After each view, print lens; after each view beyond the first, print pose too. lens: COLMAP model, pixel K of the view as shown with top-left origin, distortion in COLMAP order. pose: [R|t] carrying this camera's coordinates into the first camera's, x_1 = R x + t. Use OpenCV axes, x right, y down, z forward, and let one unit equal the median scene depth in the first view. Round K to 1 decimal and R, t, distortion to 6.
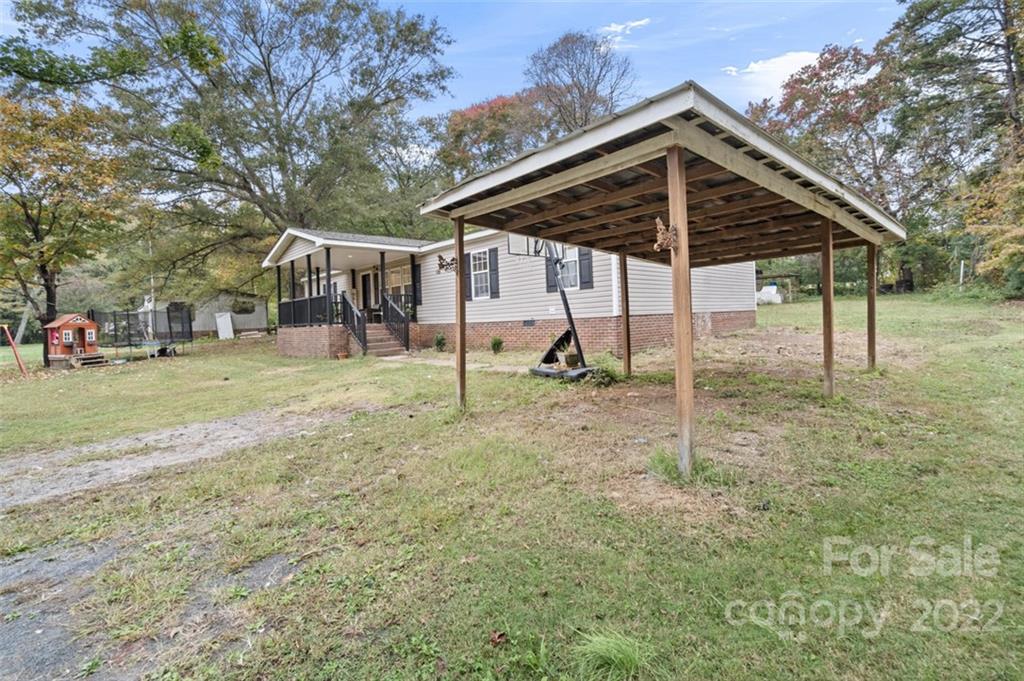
lens RADIAL K [[444.2, 0, 513.6], [0, 444.2, 329.9], [0, 0, 1]] dist [-0.008179, -0.000045]
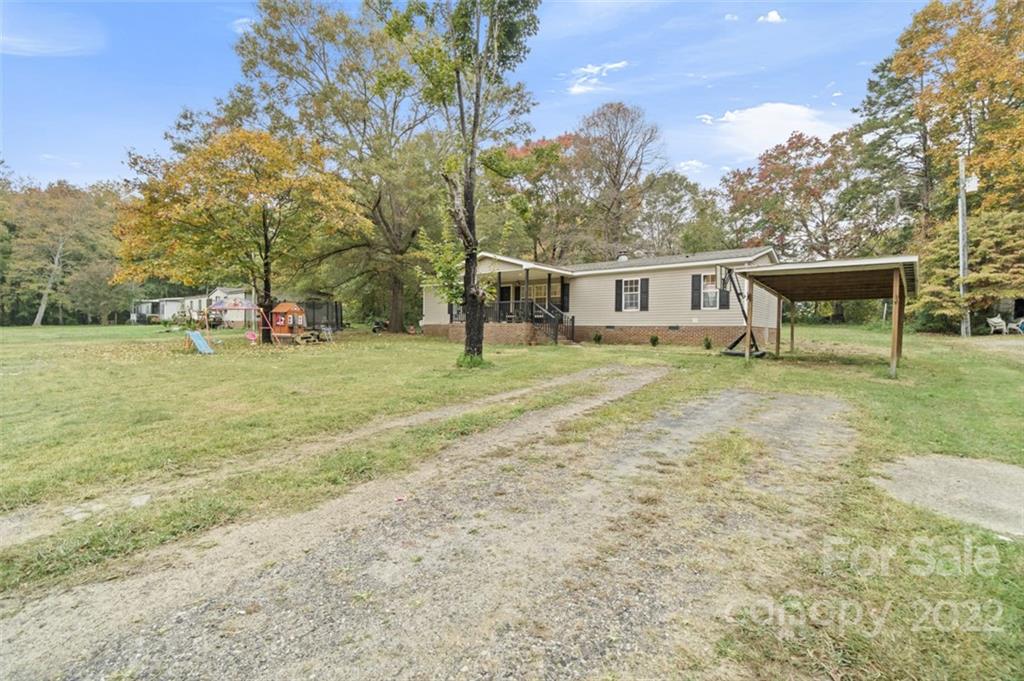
lens RADIAL K [[444.2, 0, 509.1], [0, 444.2, 335.9], [0, 0, 1]] dist [-0.008179, -0.000045]
pose [[0.989372, 0.052803, 0.135477, -0.558617], [-0.051075, 0.998563, -0.016202, 0.051209], [-0.136138, 0.009110, 0.990648, -0.366516]]
